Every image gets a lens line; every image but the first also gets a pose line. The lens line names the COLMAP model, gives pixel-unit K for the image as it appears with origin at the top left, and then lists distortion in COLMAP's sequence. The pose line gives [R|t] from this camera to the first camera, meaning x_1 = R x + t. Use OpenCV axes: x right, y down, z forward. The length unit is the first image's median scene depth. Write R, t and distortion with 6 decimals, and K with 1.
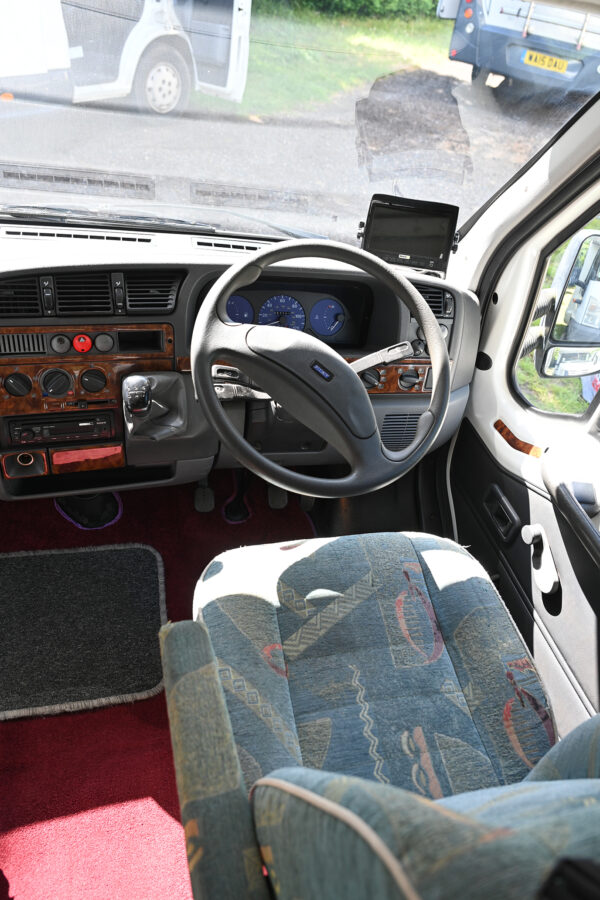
lens RADIAL K [[638.7, 0, 301.4], [0, 638.7, 446.3], [0, 0, 1]] dist [0.018875, 0.006417]
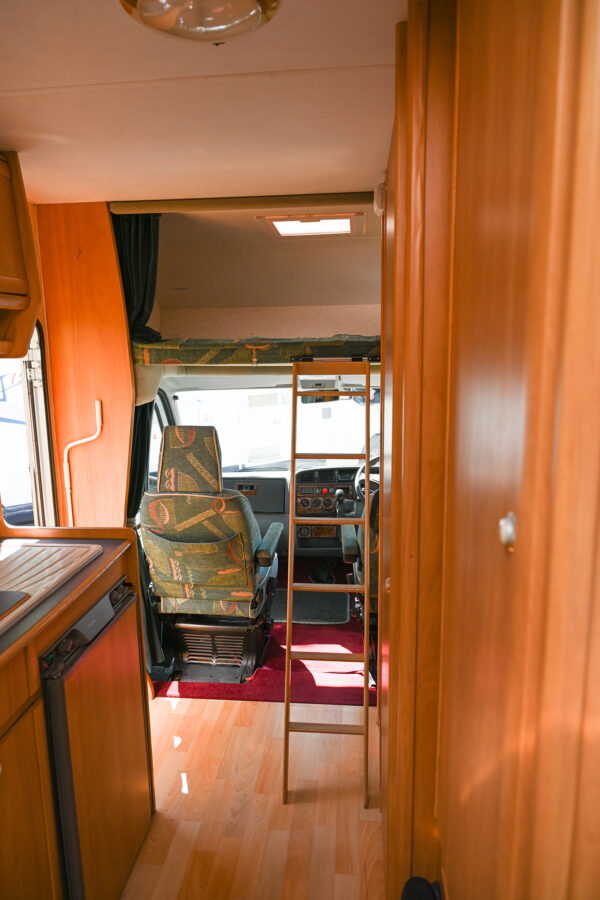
lens RADIAL K [[638.7, 0, 300.0], [0, 638.7, 455.0], [0, 0, 1]] dist [0.018875, 0.006417]
pose [[0.936236, -0.108325, -0.334258, 0.537898], [-0.085999, 0.851717, -0.516898, 1.154000], [0.340686, 0.512684, 0.788092, -1.413973]]
